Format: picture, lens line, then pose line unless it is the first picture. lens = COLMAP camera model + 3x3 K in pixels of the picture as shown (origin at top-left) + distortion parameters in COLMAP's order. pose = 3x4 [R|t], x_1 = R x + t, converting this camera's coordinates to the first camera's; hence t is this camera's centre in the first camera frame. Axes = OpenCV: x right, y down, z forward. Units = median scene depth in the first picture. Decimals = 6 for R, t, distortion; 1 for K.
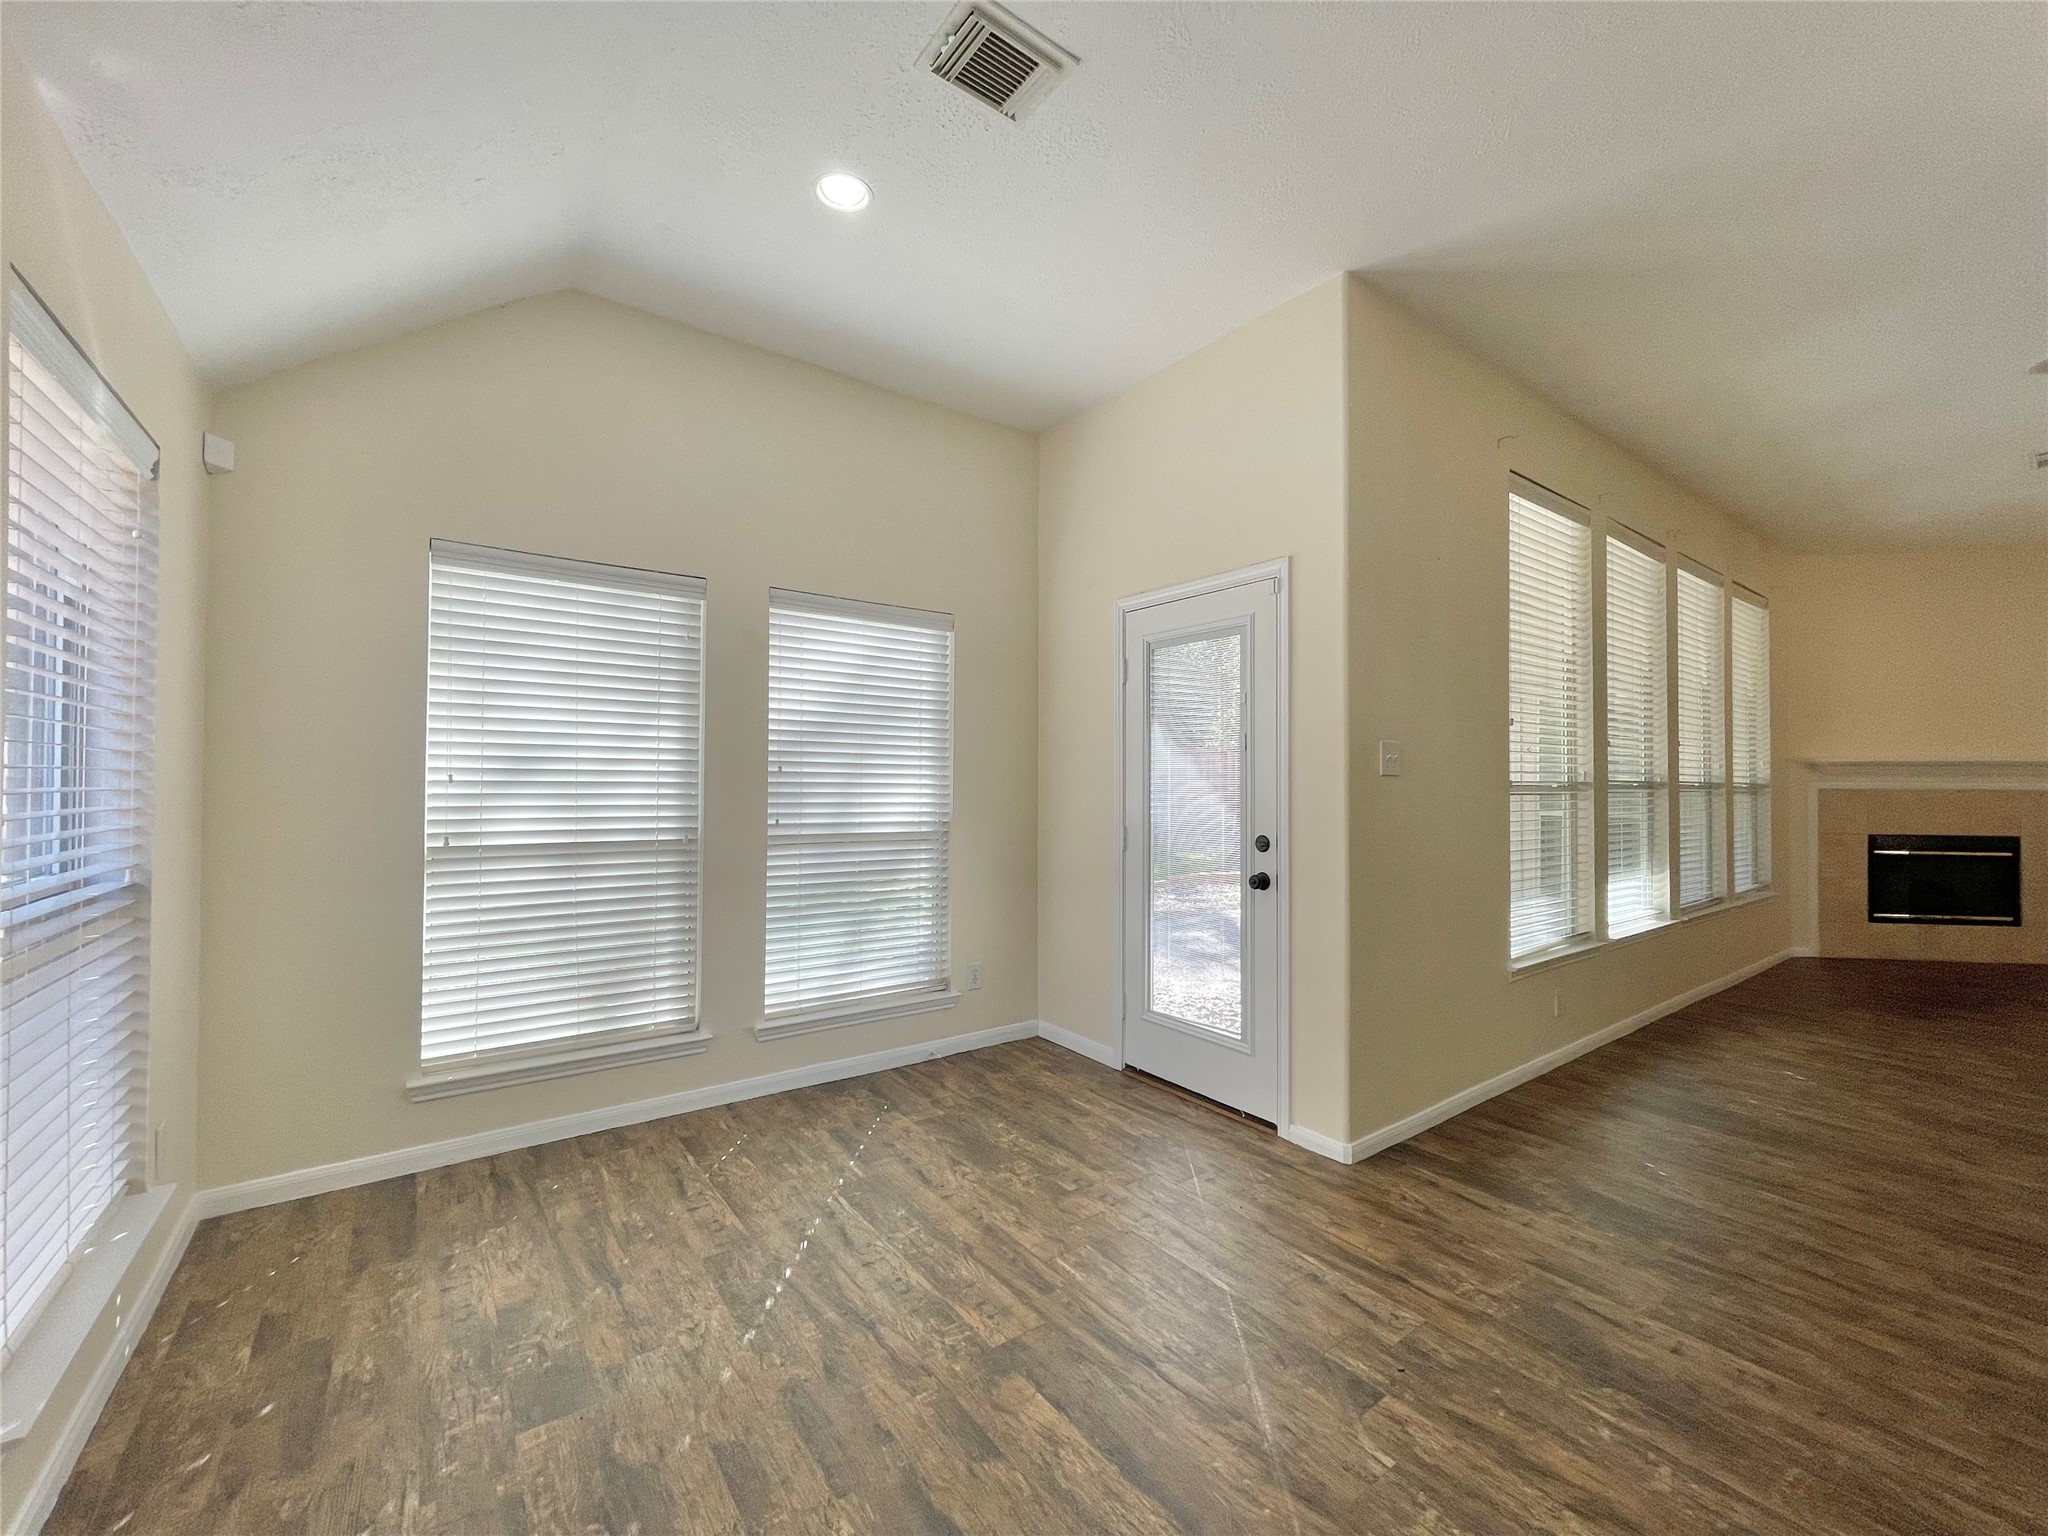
lens RADIAL K [[823.7, 0, 1025.0], [0, 823.7, 772.6], [0, 0, 1]] dist [-0.003165, 0.000143]
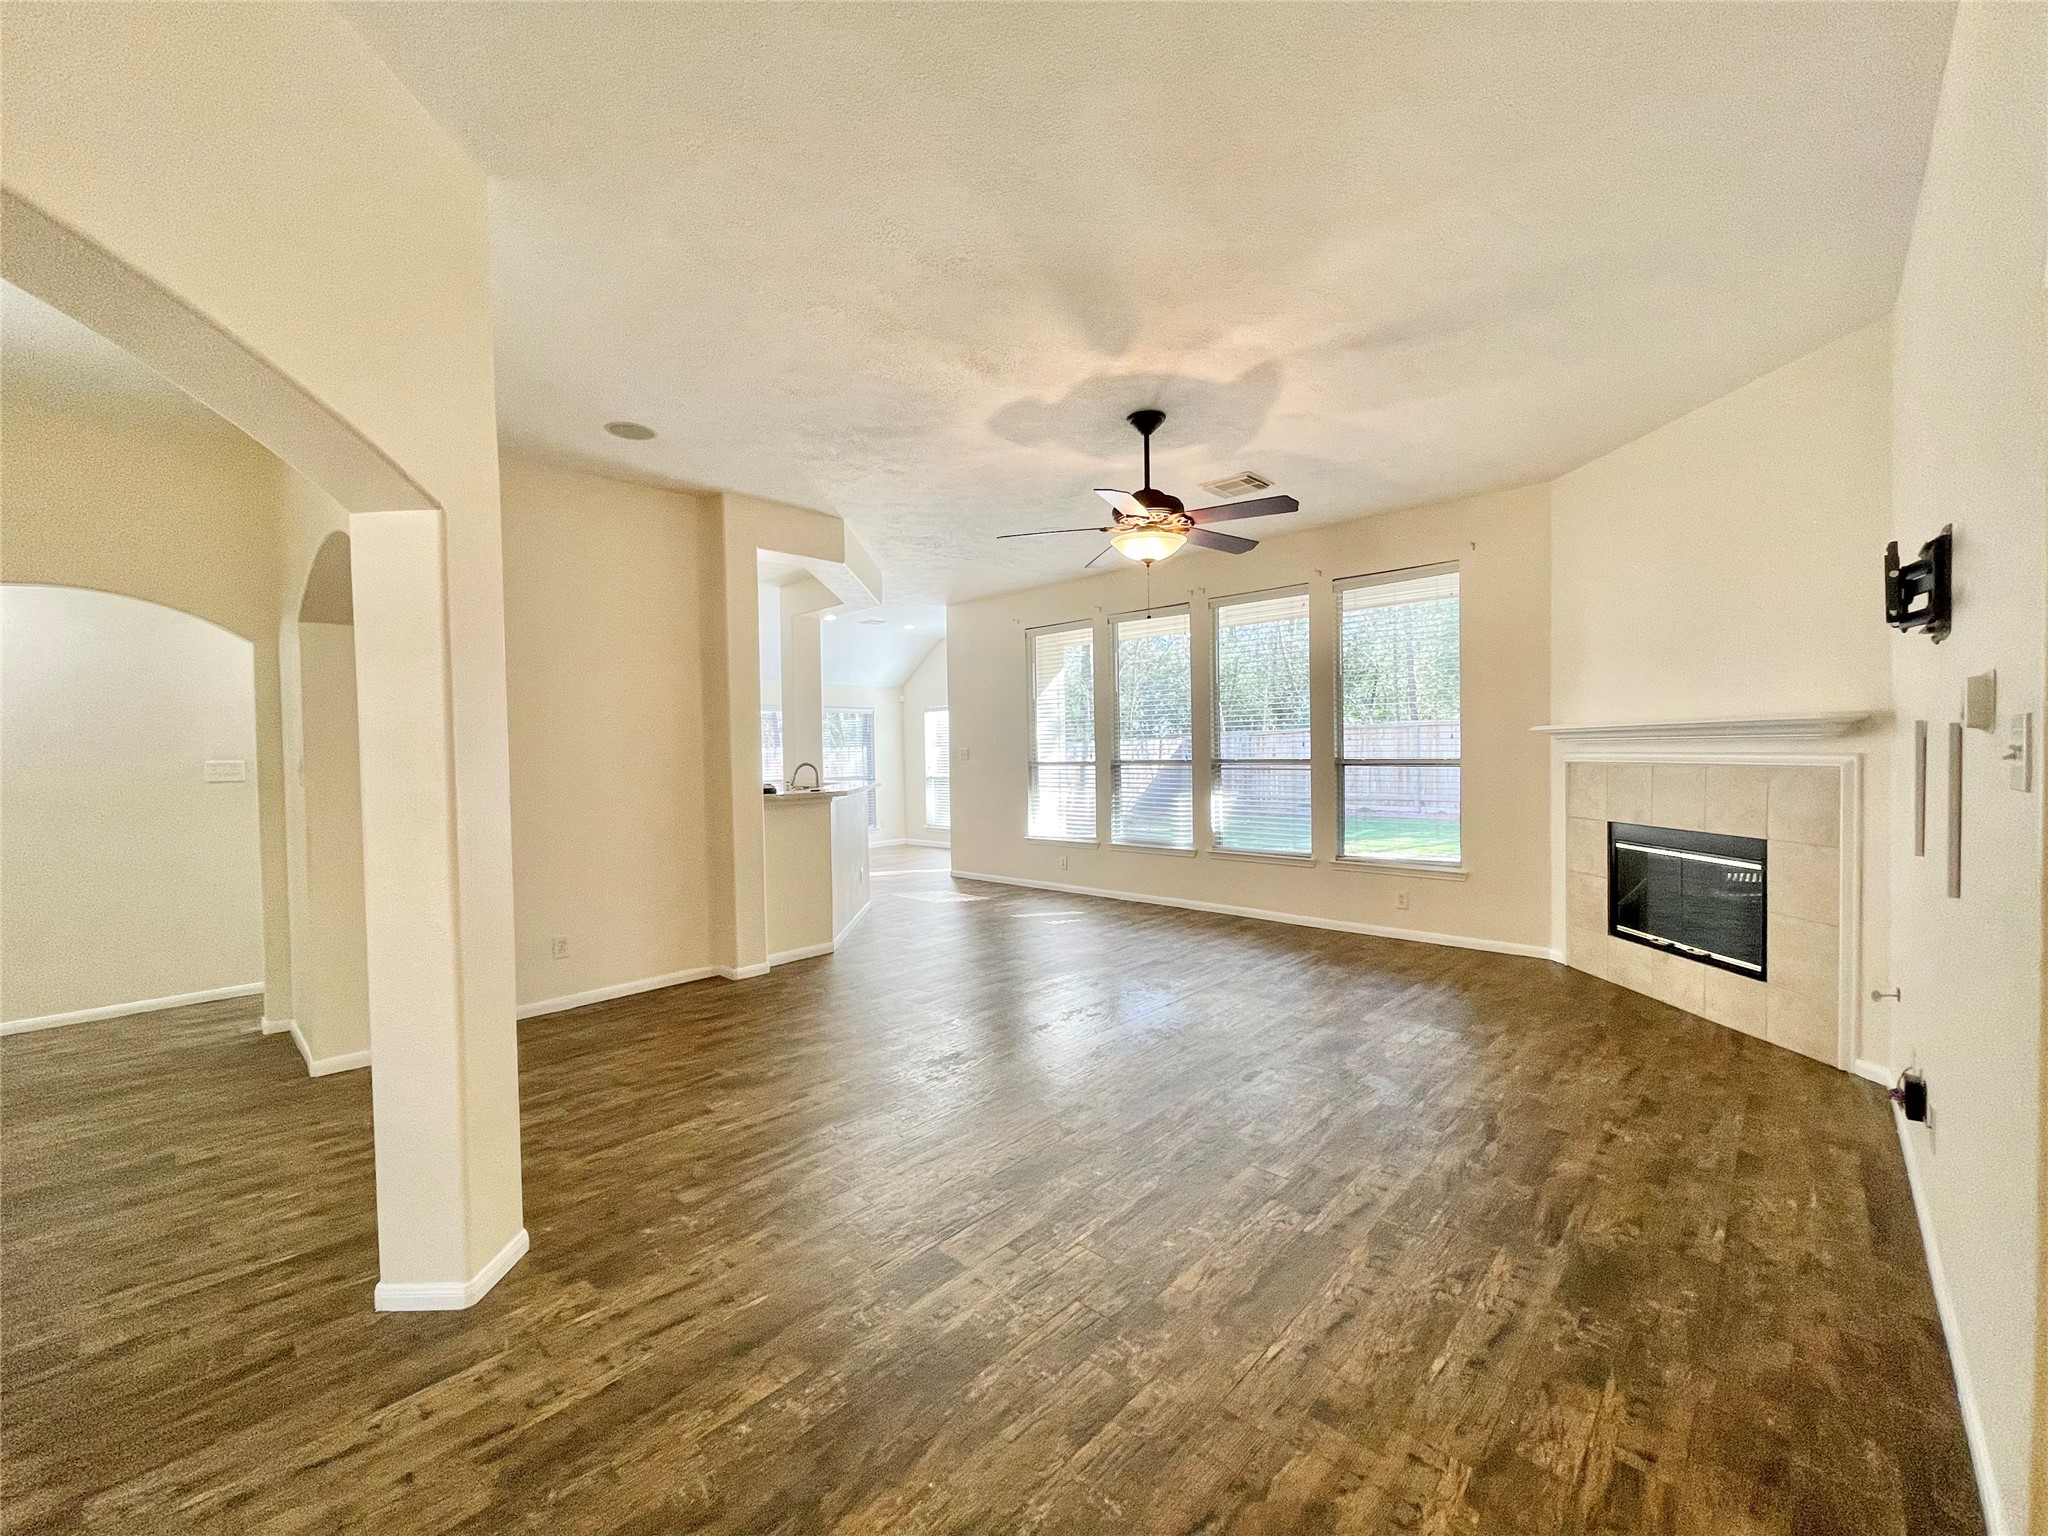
lens RADIAL K [[823.7, 0, 1027.6], [0, 823.7, 770.0], [0, 0, 1]] dist [-0.003165, 0.000143]
pose [[0.177836, 0.013232, -0.983971, 3.443118], [0.030831, 0.999344, 0.019011, -0.008977], [0.983577, -0.033717, 0.177311, 0.670363]]
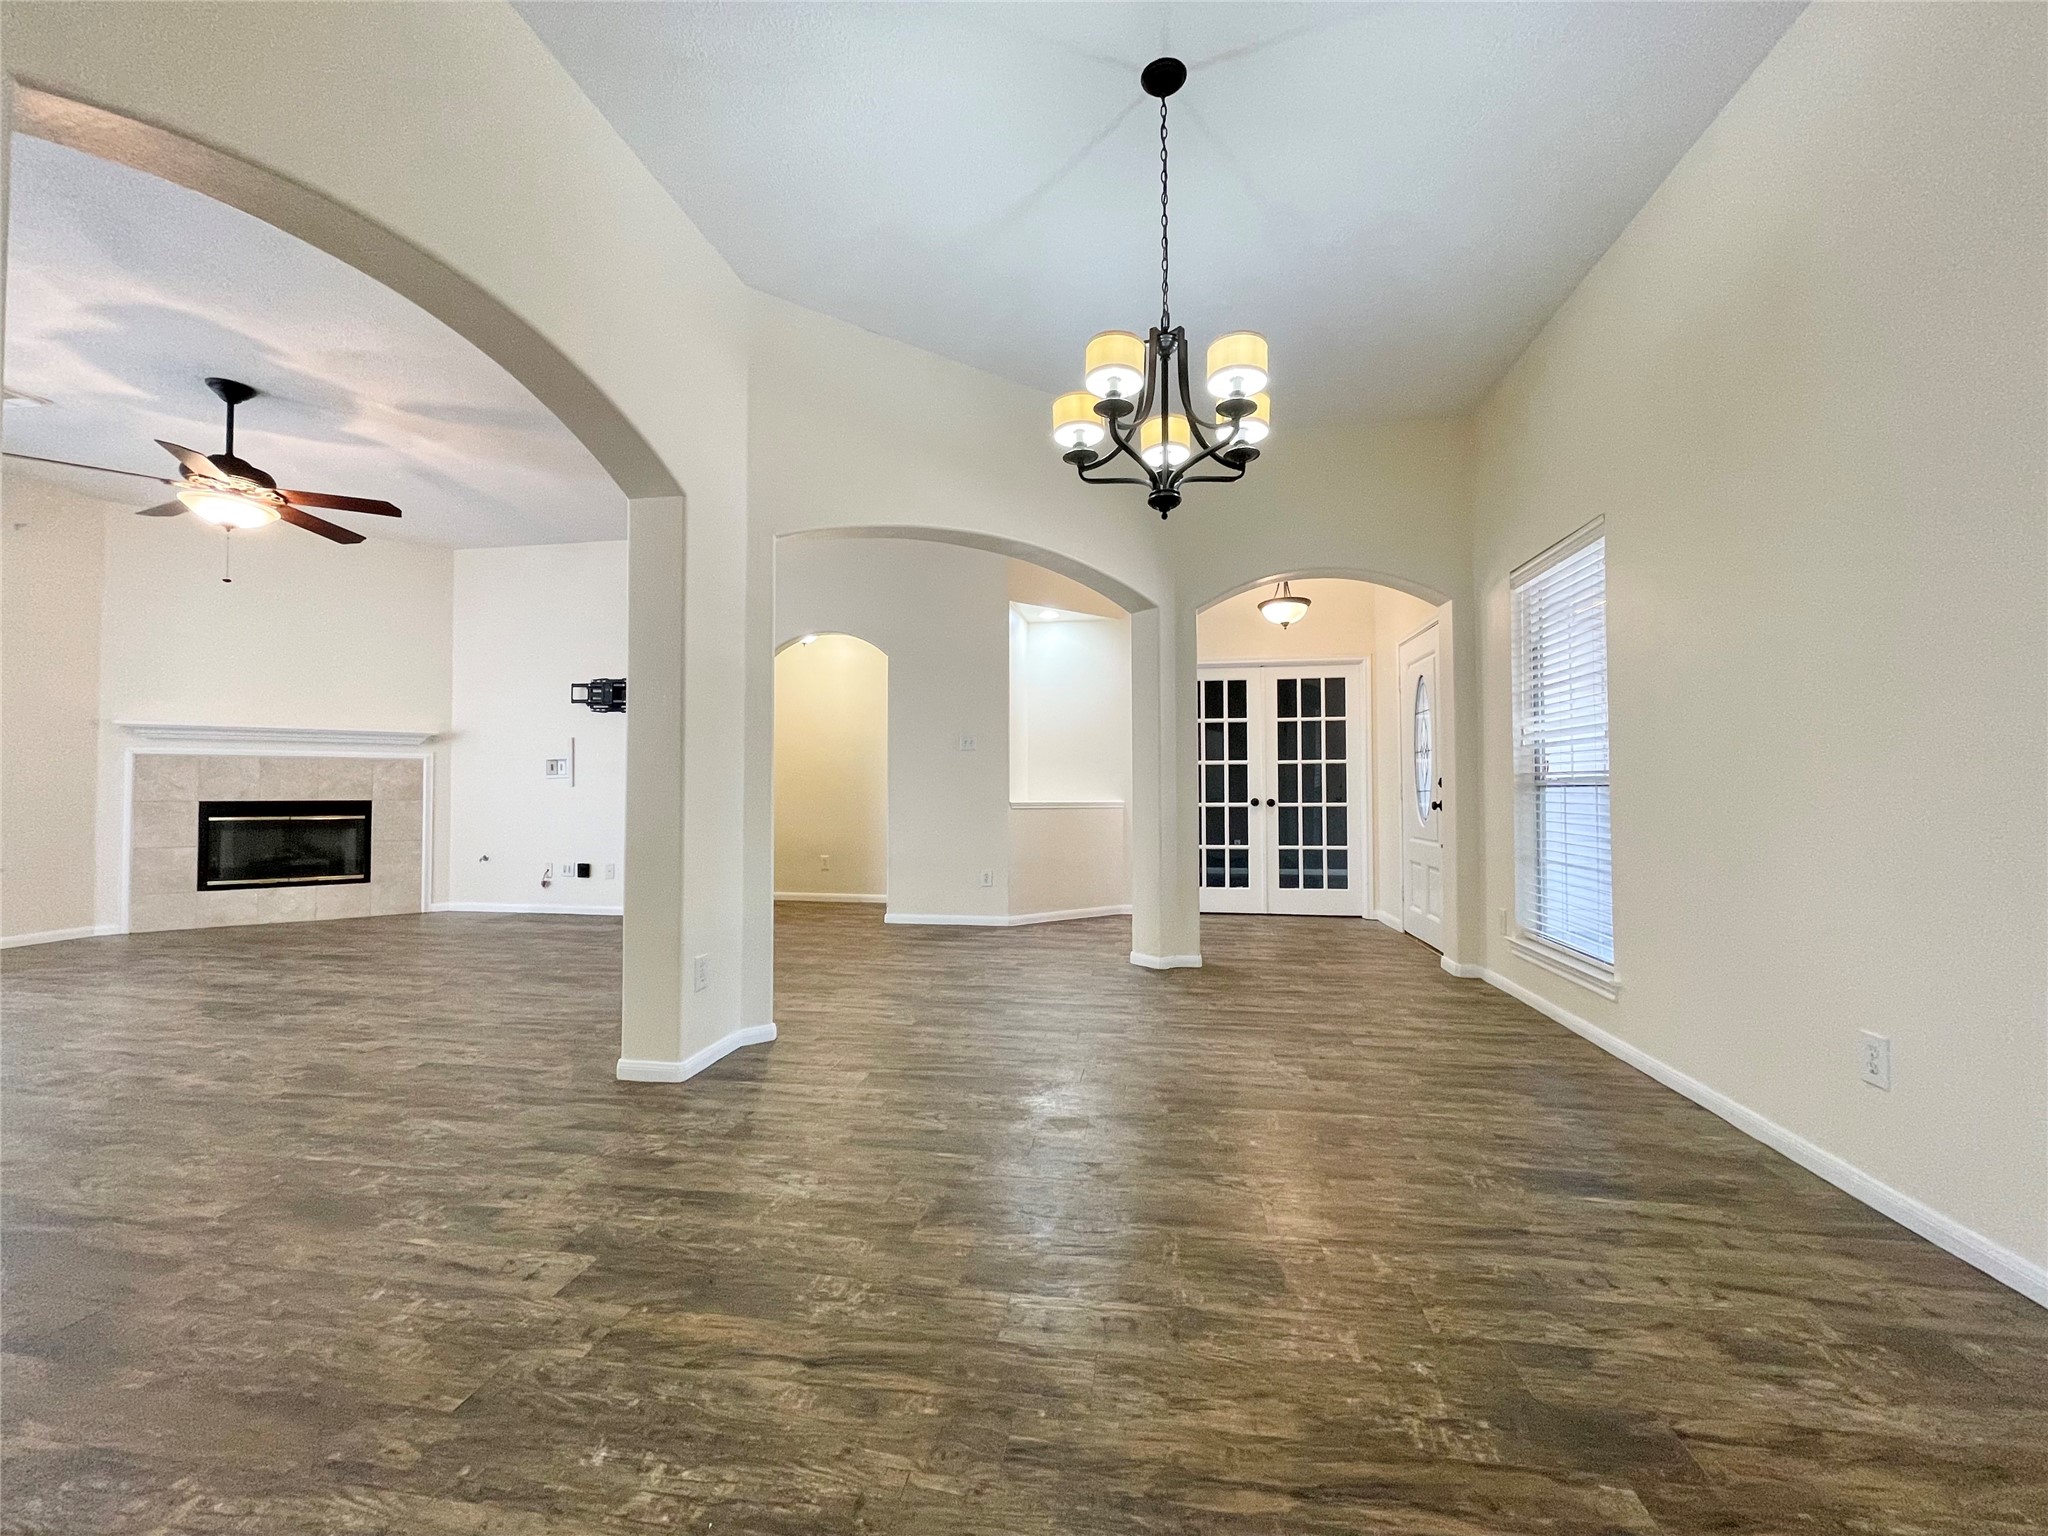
lens RADIAL K [[823.7, 0, 1029.3], [0, 823.7, 770.3], [0, 0, 1]] dist [-0.003165, 0.000143]
pose [[0.712047, 0.011634, 0.702036, 2.126974], [-0.002209, 0.999895, -0.014330, 0.102698], [-0.702129, 0.008652, 0.711997, -0.794043]]
